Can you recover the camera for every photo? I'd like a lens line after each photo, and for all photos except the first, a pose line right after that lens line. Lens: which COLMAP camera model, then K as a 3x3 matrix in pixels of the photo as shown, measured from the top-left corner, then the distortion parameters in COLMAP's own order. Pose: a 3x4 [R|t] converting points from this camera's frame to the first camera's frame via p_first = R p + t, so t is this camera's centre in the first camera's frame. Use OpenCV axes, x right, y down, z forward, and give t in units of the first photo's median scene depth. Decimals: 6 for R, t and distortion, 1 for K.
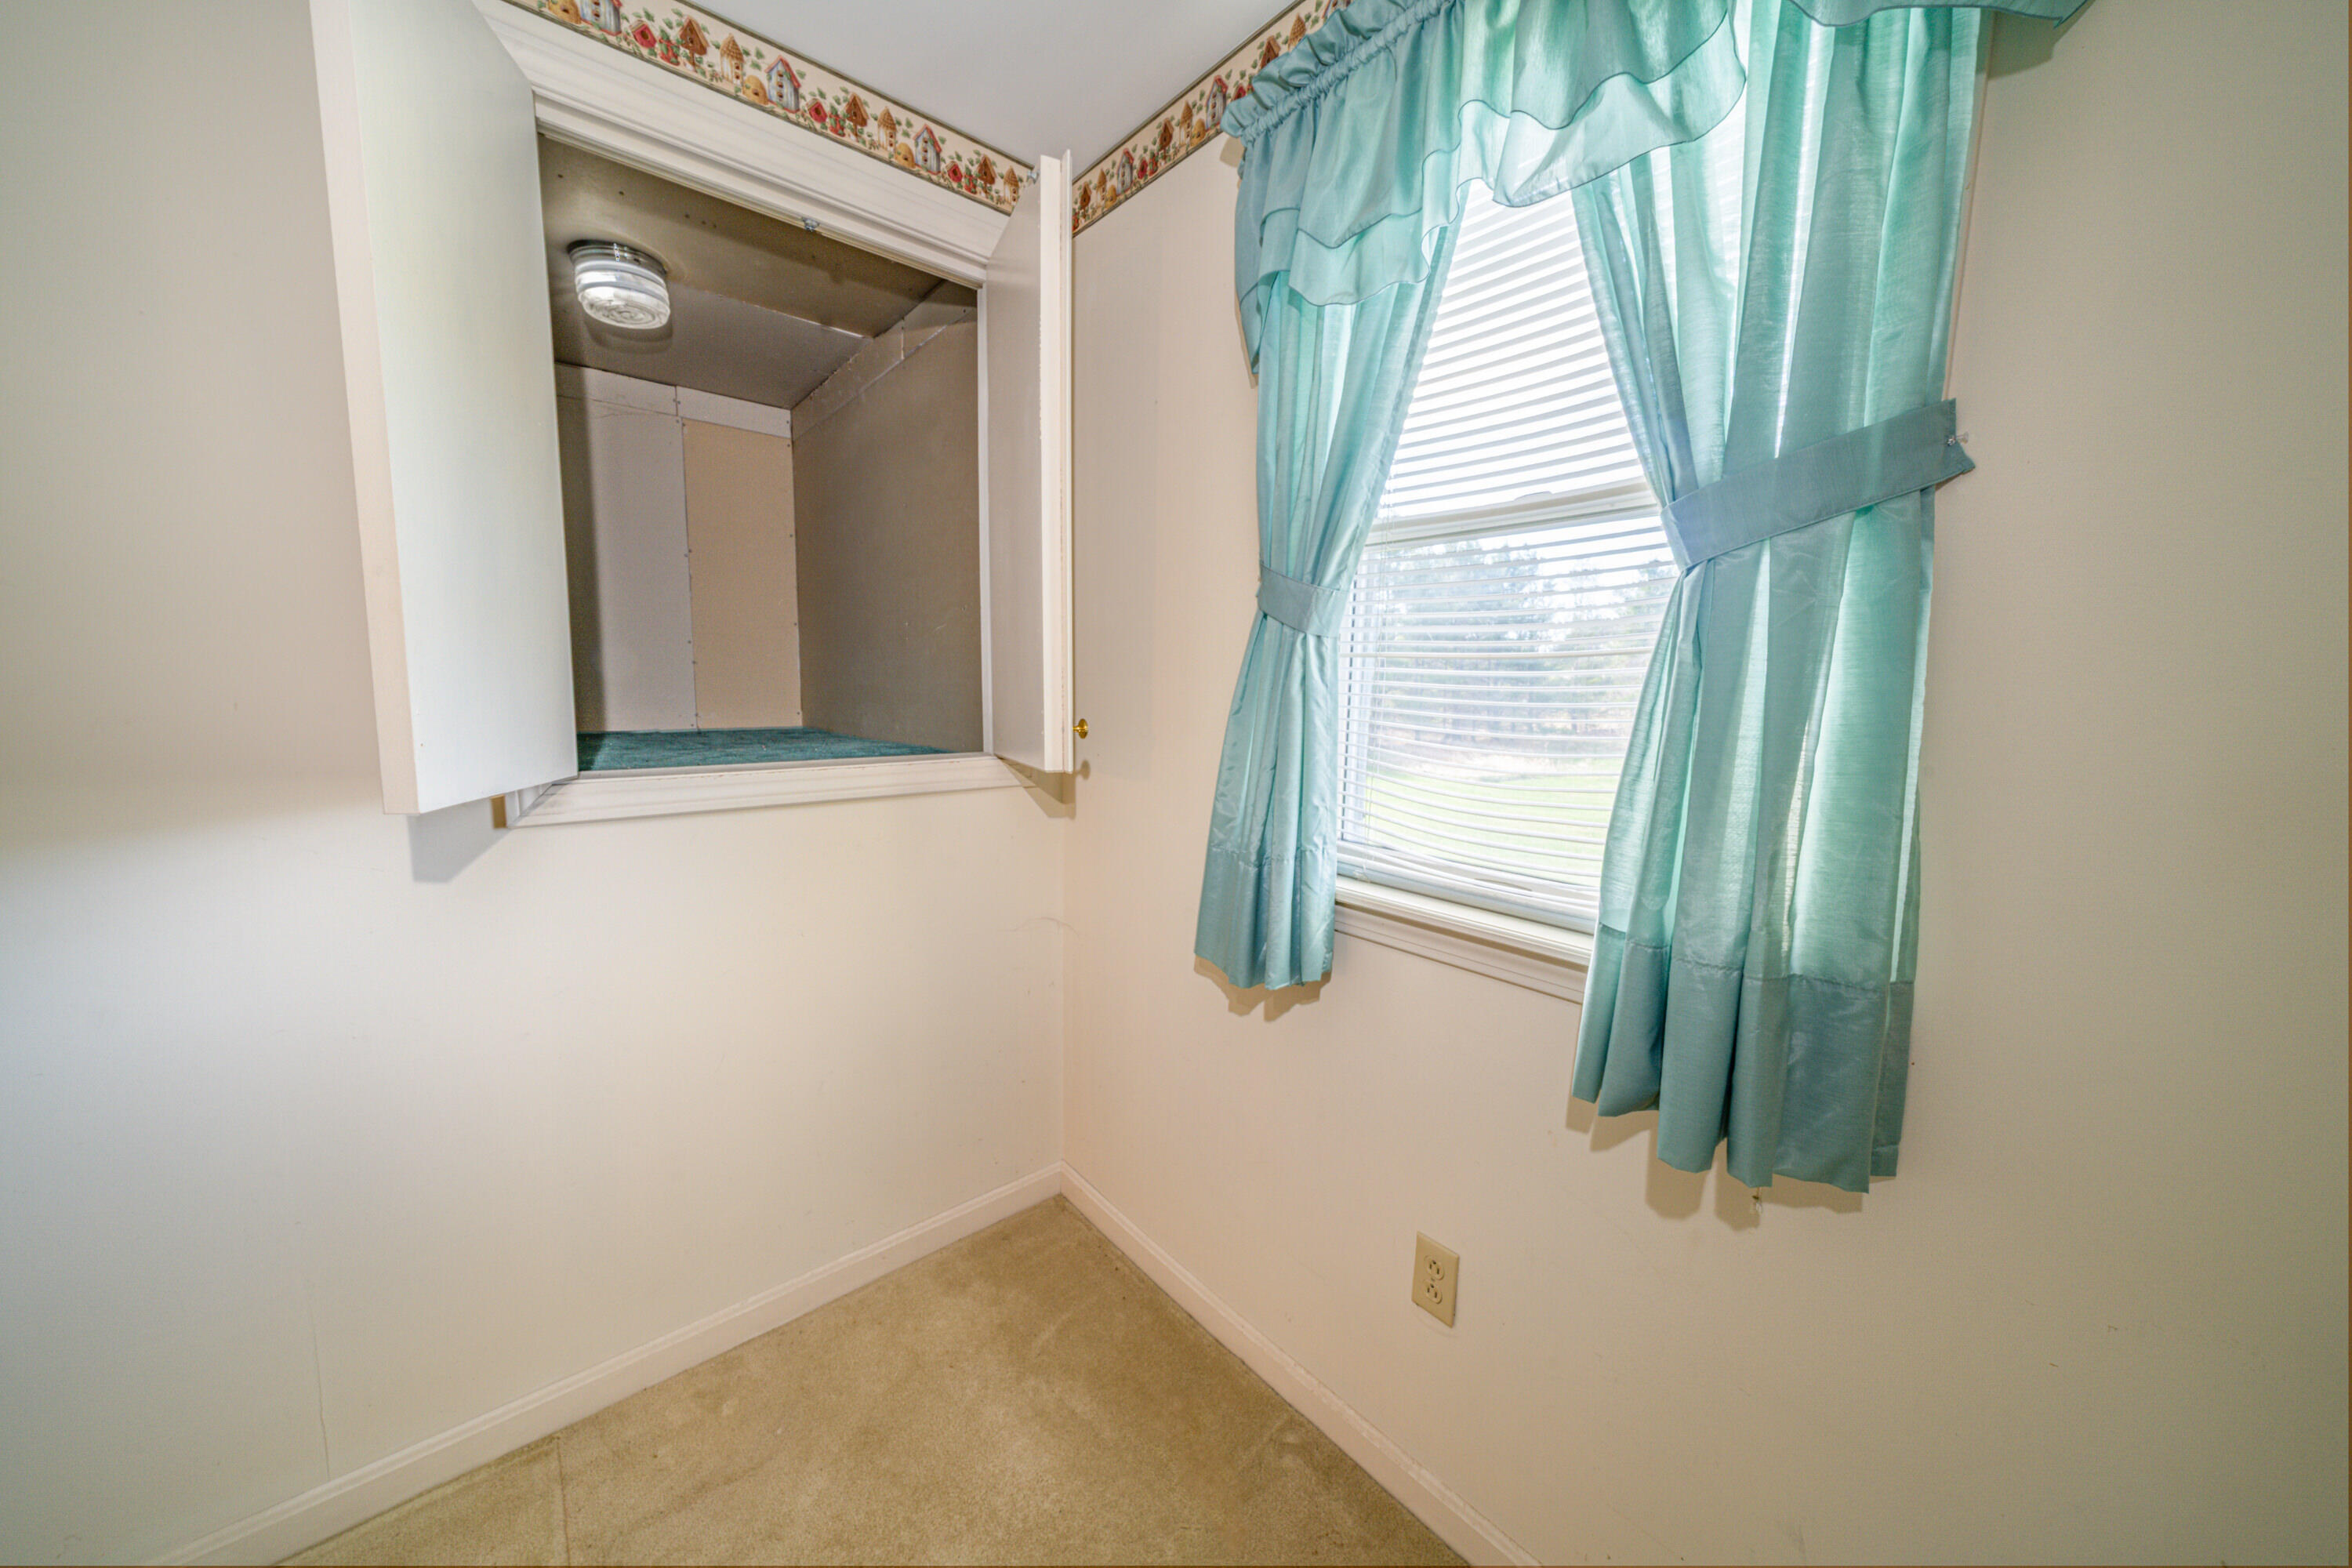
lens RADIAL K [[811.8, 0, 1176.0], [0, 811.8, 784.0], [0, 0, 1]] dist [-0.001176, -0.000209]
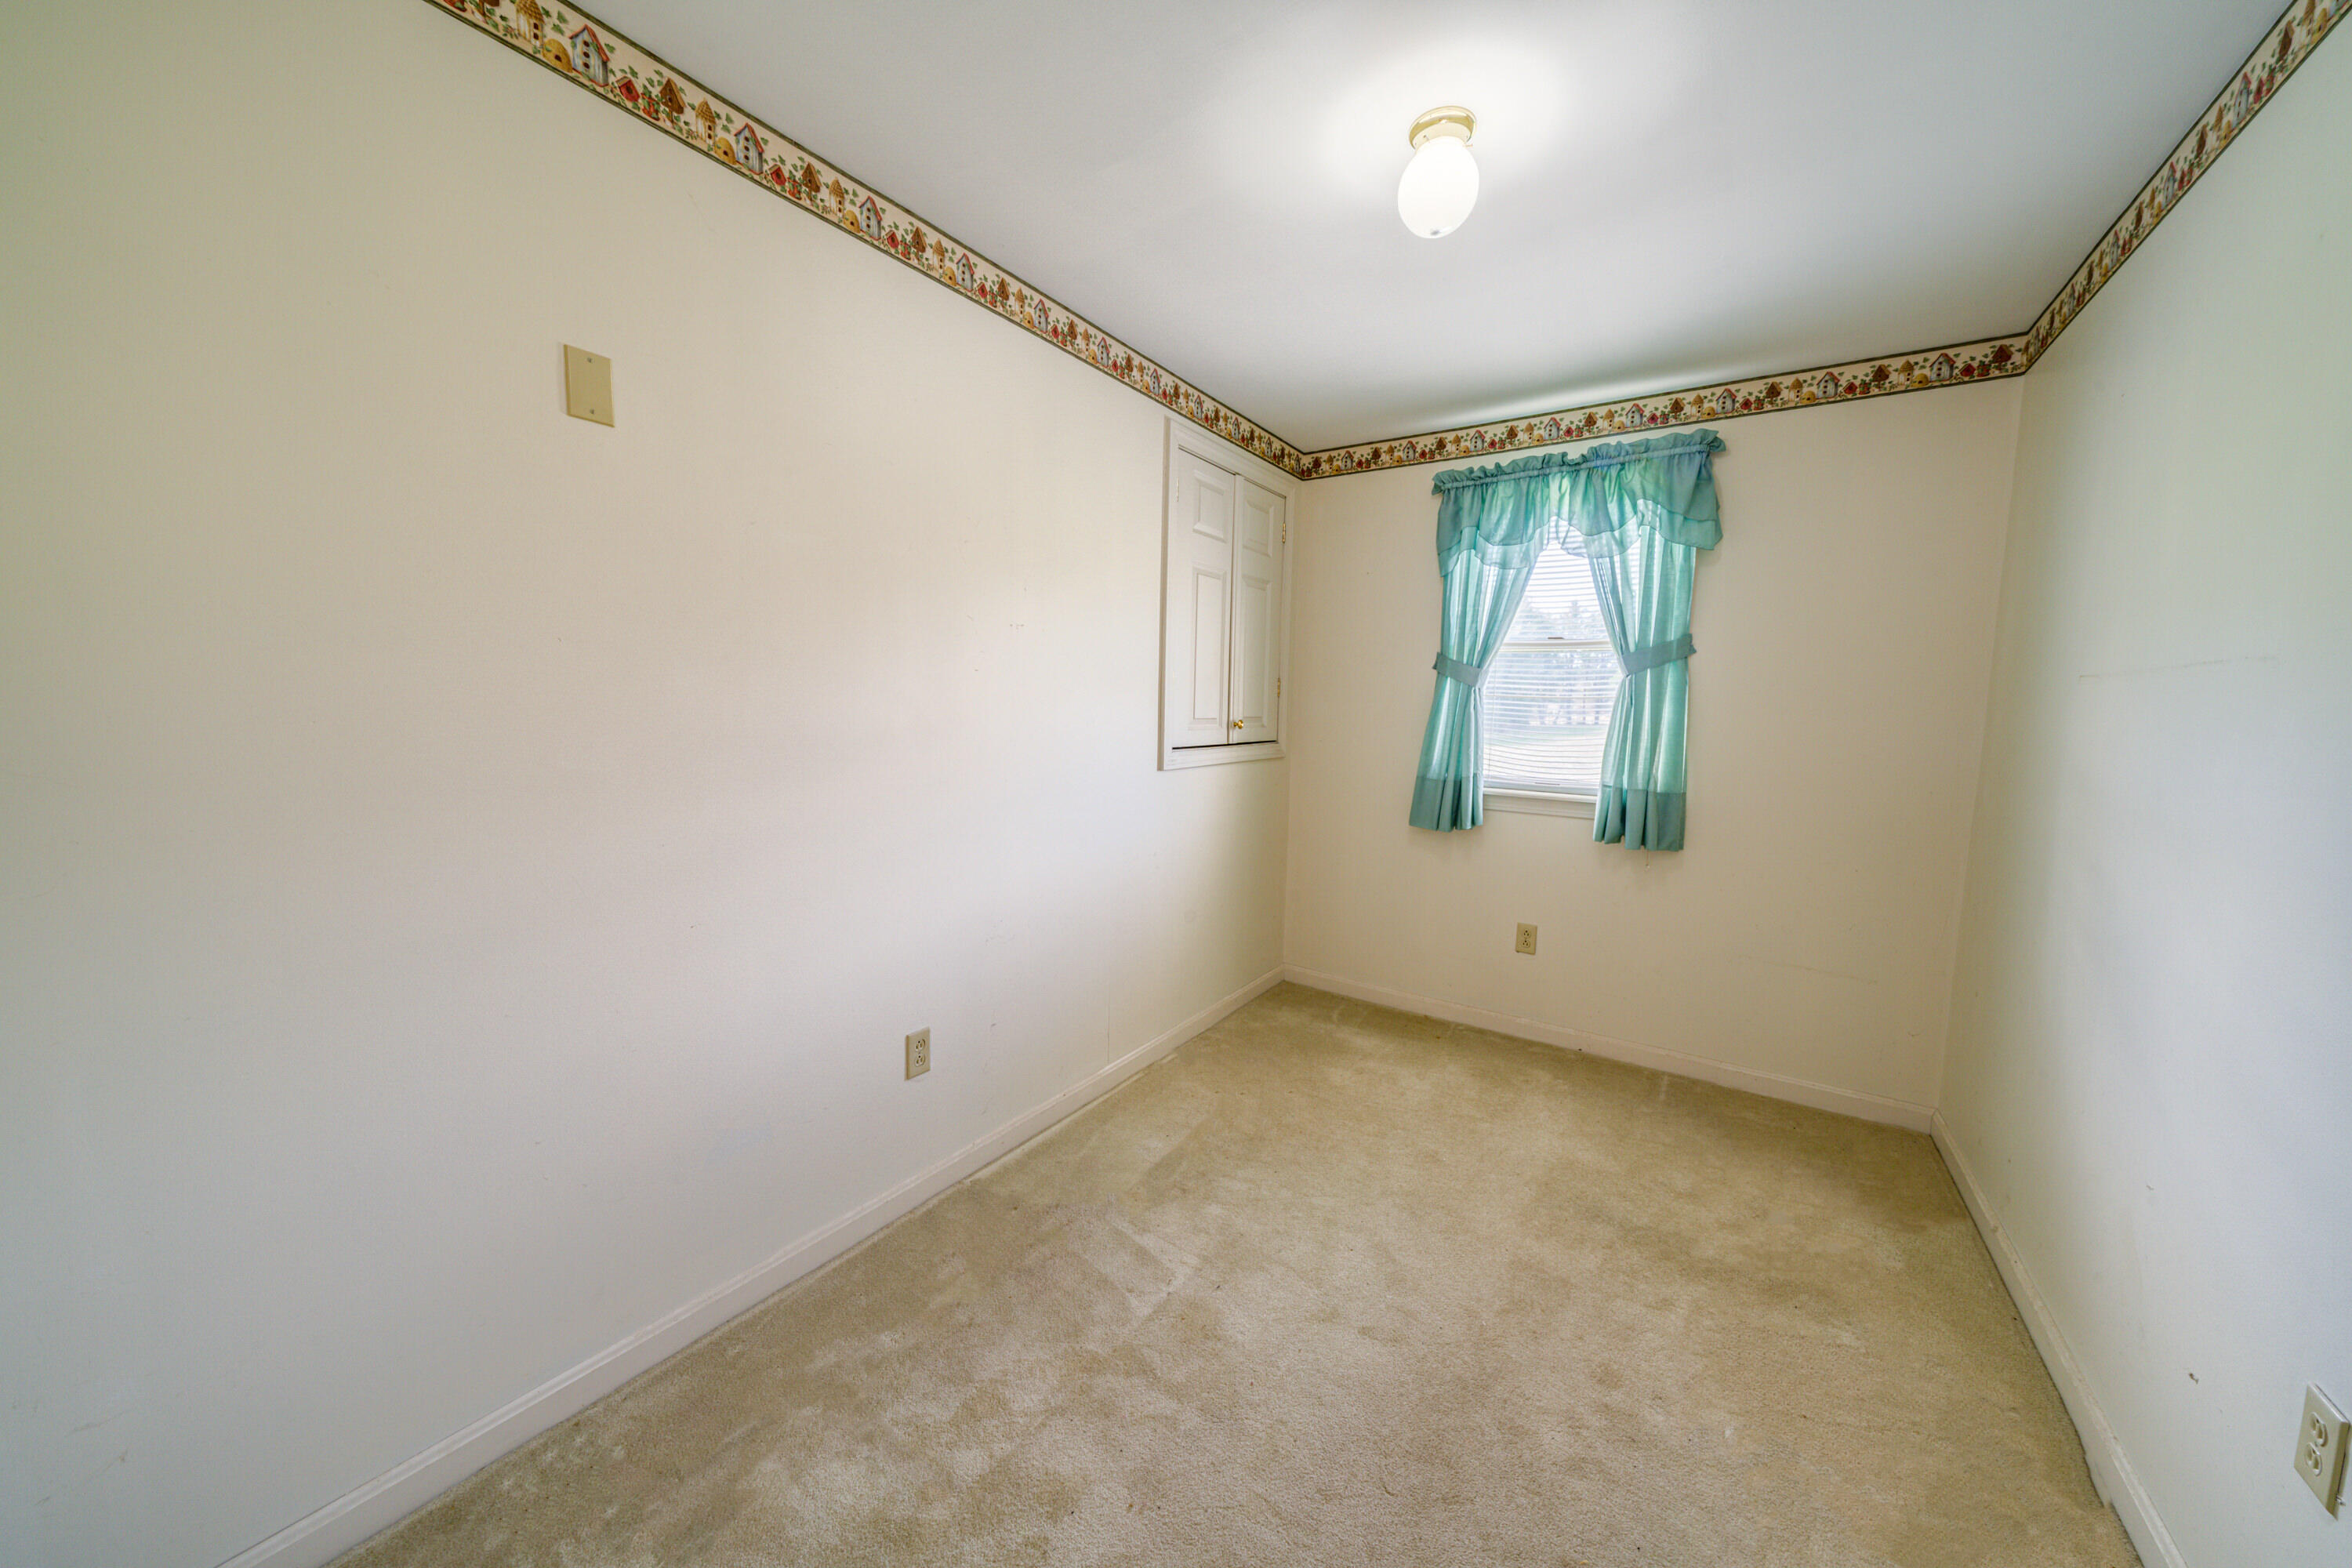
lens RADIAL K [[877.5, 0, 1130.0], [0, 877.5, 786.4], [0, 0, 1]] dist [-0.015555, 0.013308]
pose [[0.961591, -0.021163, 0.273669, -1.084664], [0.024081, 0.999683, -0.007309, 0.077594], [-0.273427, 0.013619, 0.961796, -0.881460]]
